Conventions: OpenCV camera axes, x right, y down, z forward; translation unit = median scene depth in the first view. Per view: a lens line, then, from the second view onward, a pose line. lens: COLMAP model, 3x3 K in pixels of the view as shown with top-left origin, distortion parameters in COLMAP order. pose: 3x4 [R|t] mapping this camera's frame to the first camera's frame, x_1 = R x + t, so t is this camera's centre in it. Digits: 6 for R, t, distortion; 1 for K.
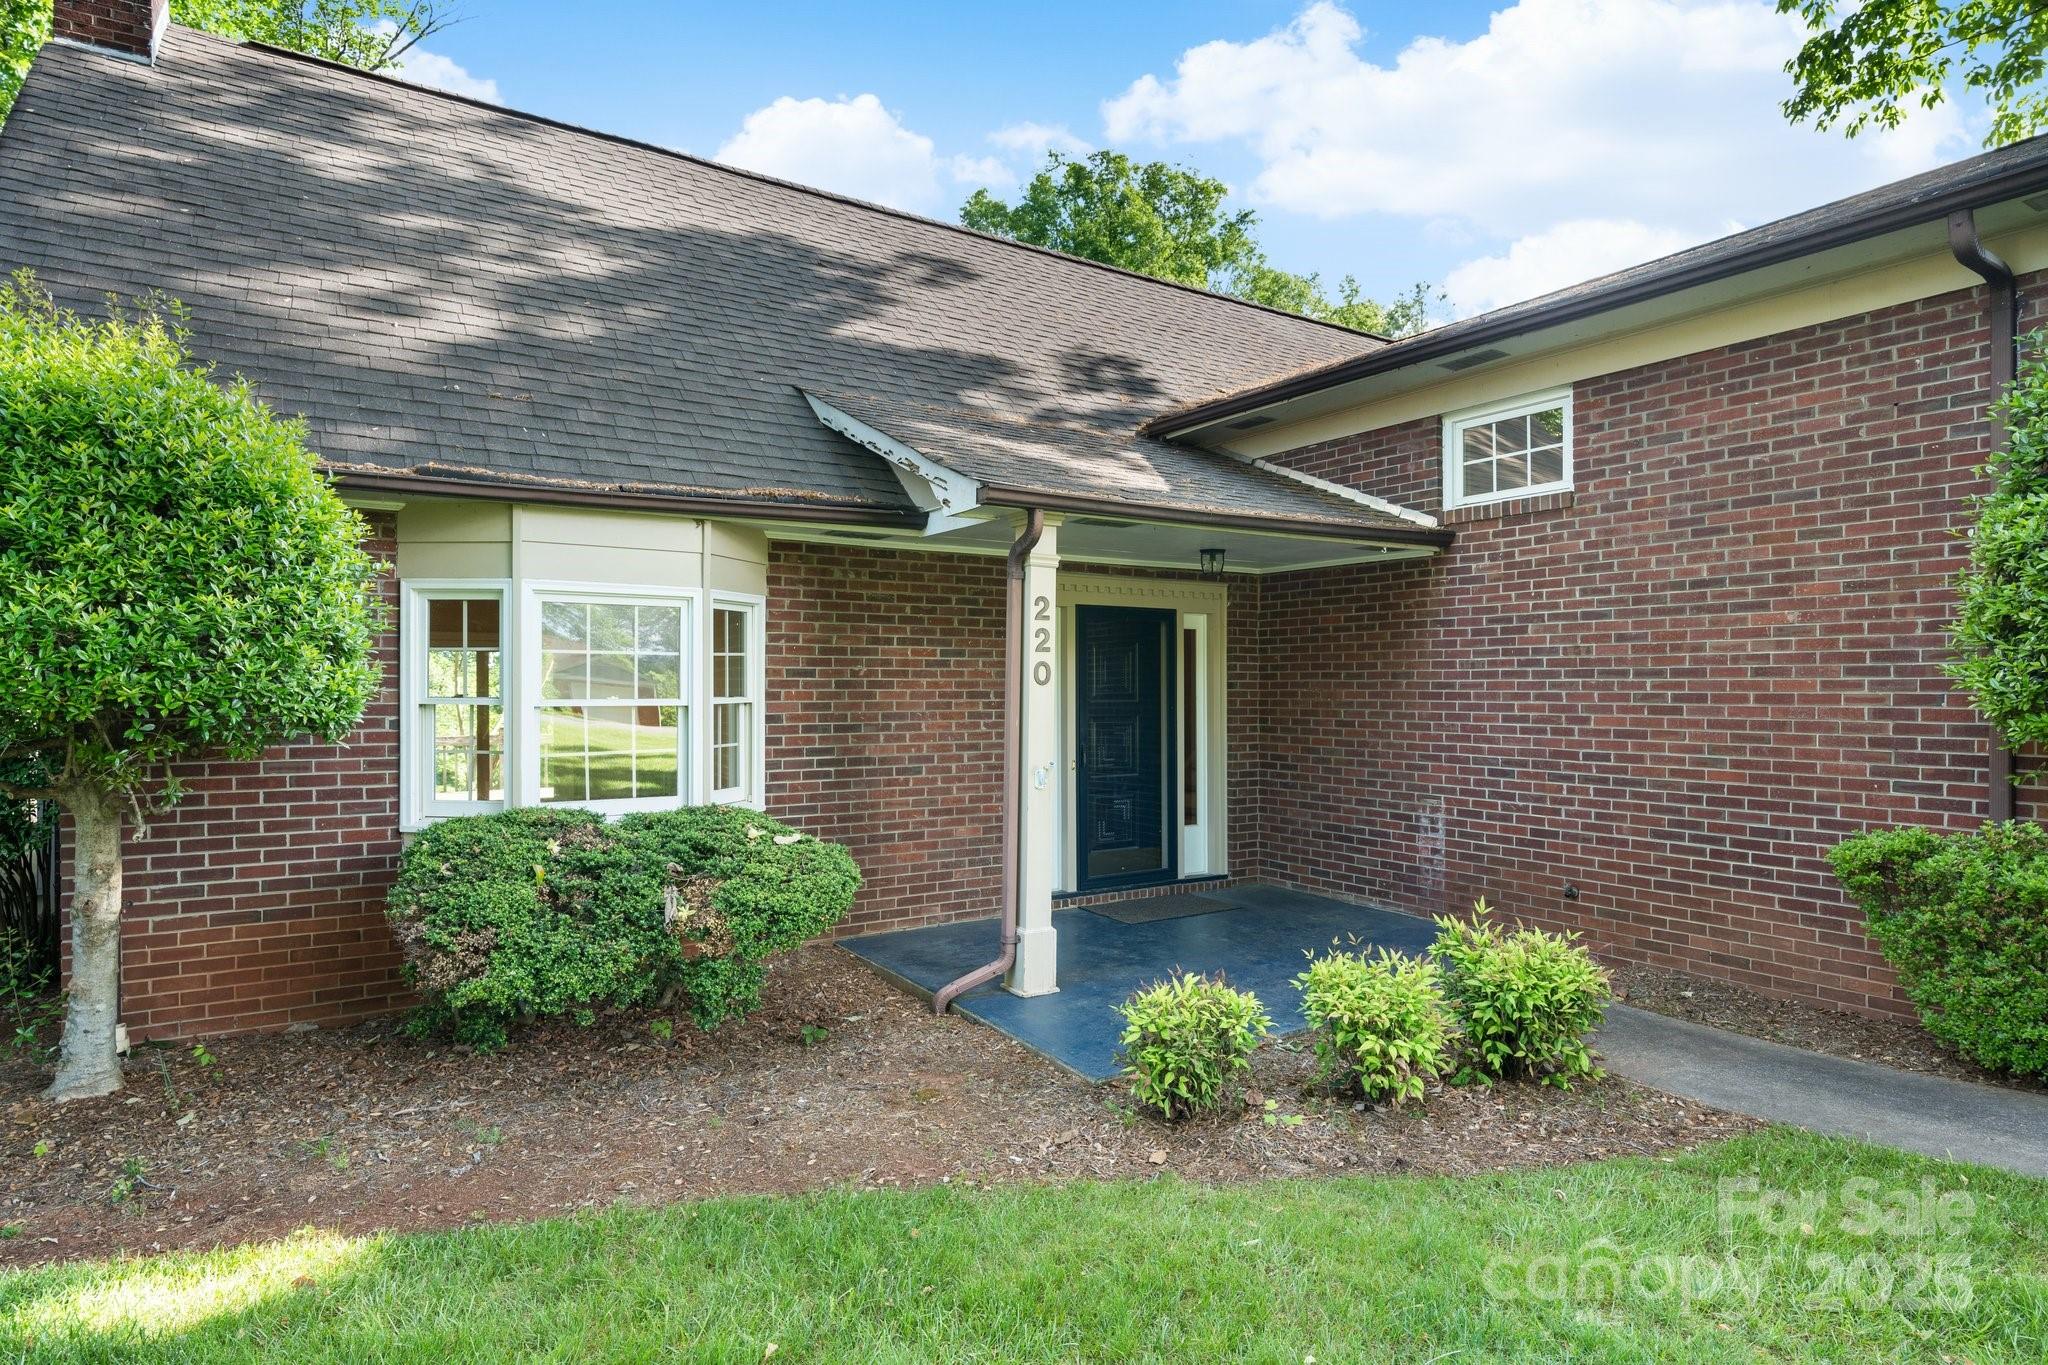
lens RADIAL K [[1159.0, 0, 1028.9], [0, 1159.0, 680.1], [0, 0, 1]] dist [0.006137, -0.000776]
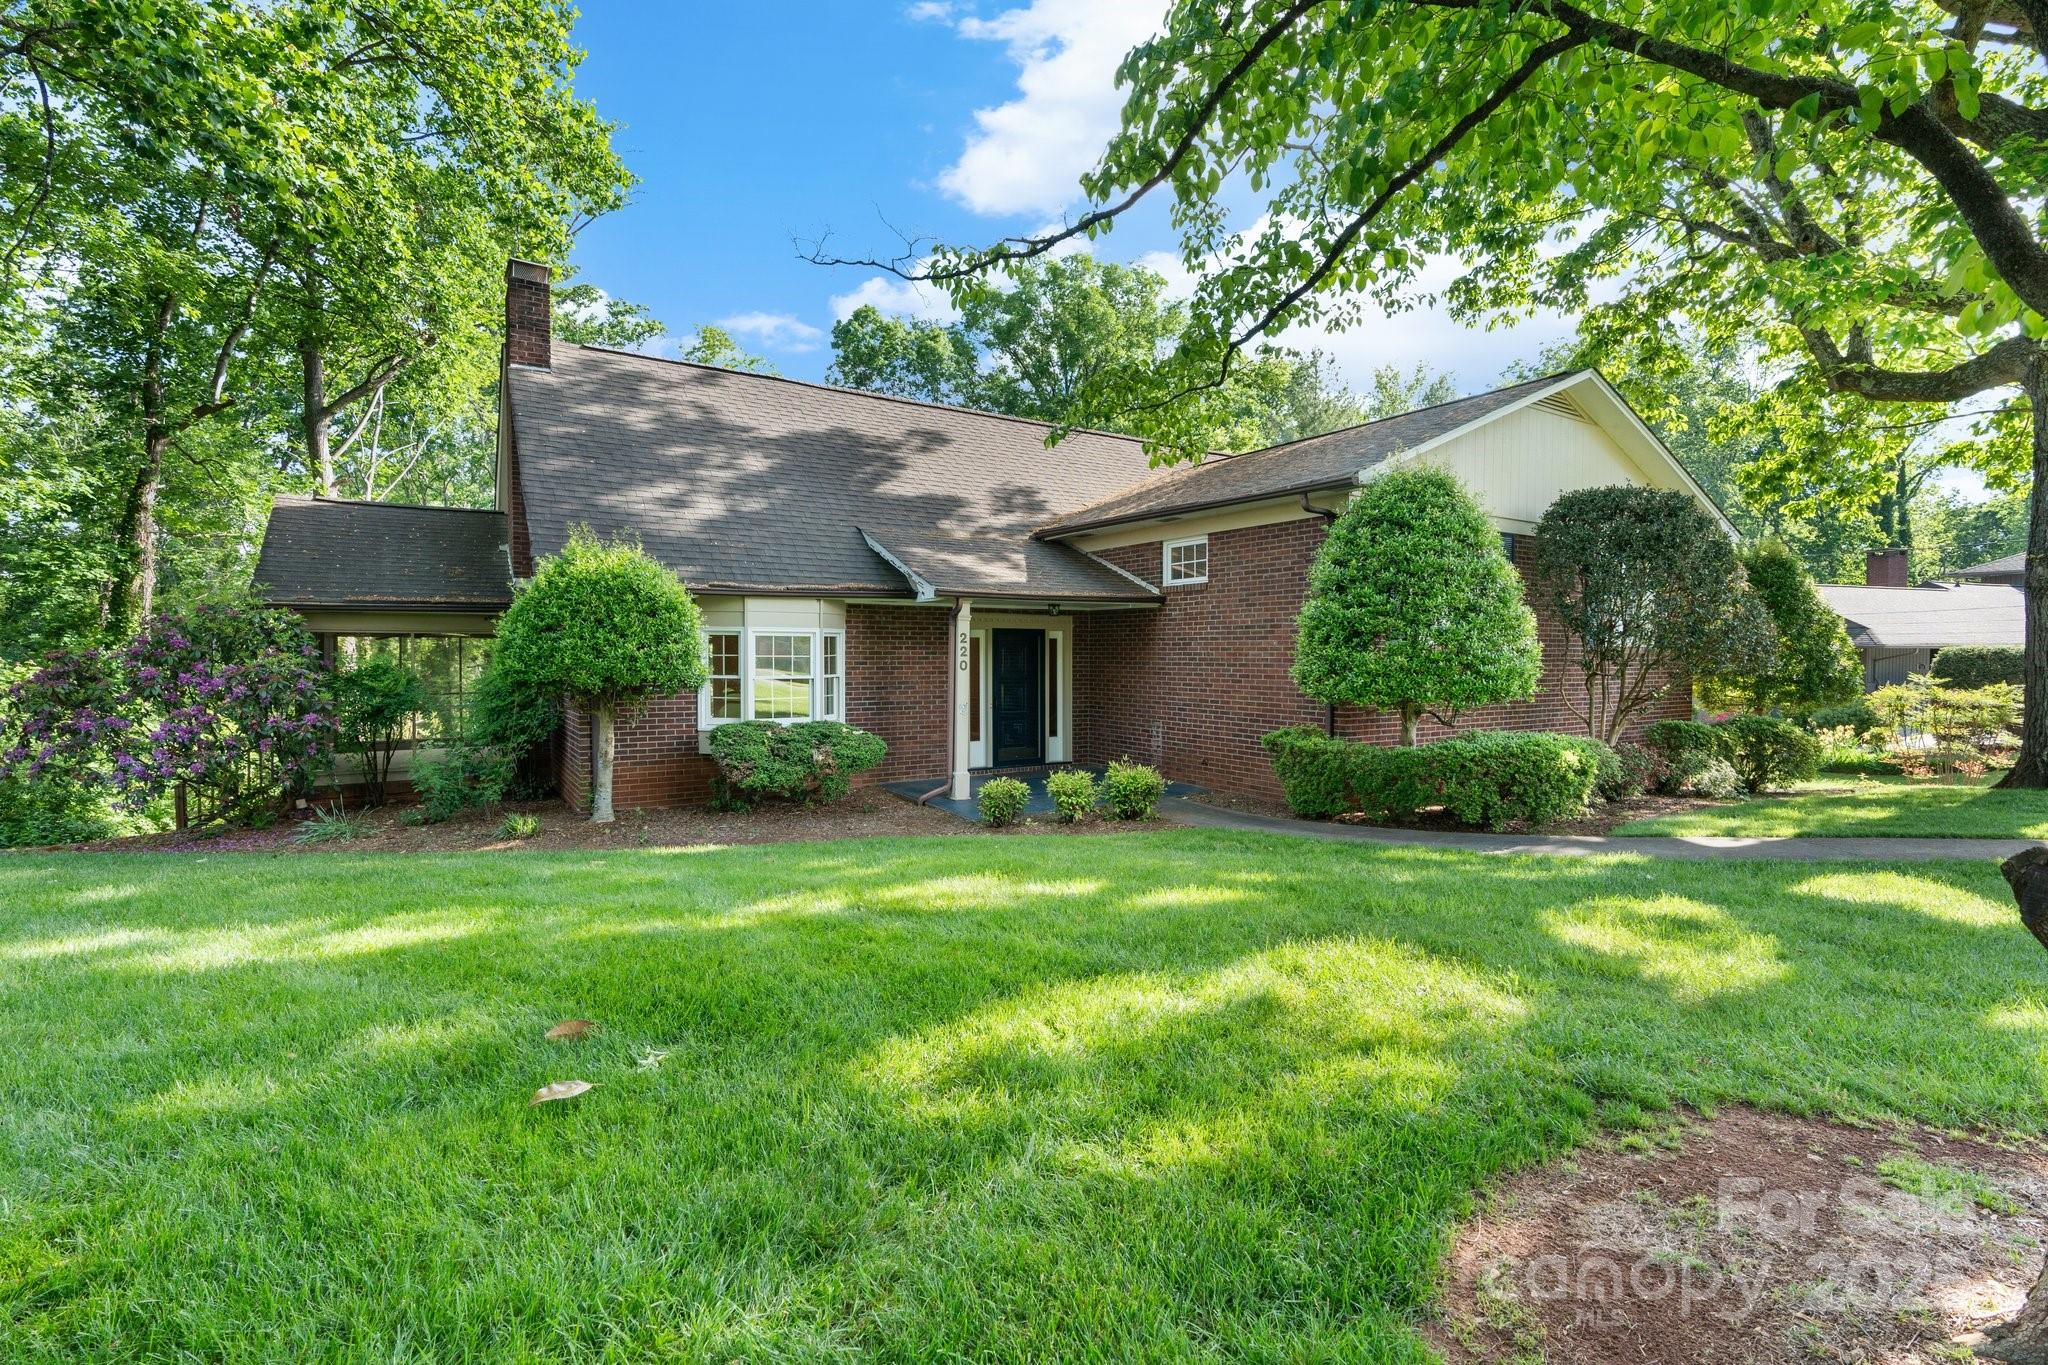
lens RADIAL K [[934.8, 0, 1022.6], [0, 934.8, 688.2], [0, 0, 1]] dist [-0.004338, -0.000034]
pose [[0.999969, 0.003511, -0.007055, 0.121799], [-0.003193, 0.999004, 0.044502, -0.037169], [0.007205, -0.044478, 0.998984, -0.756445]]
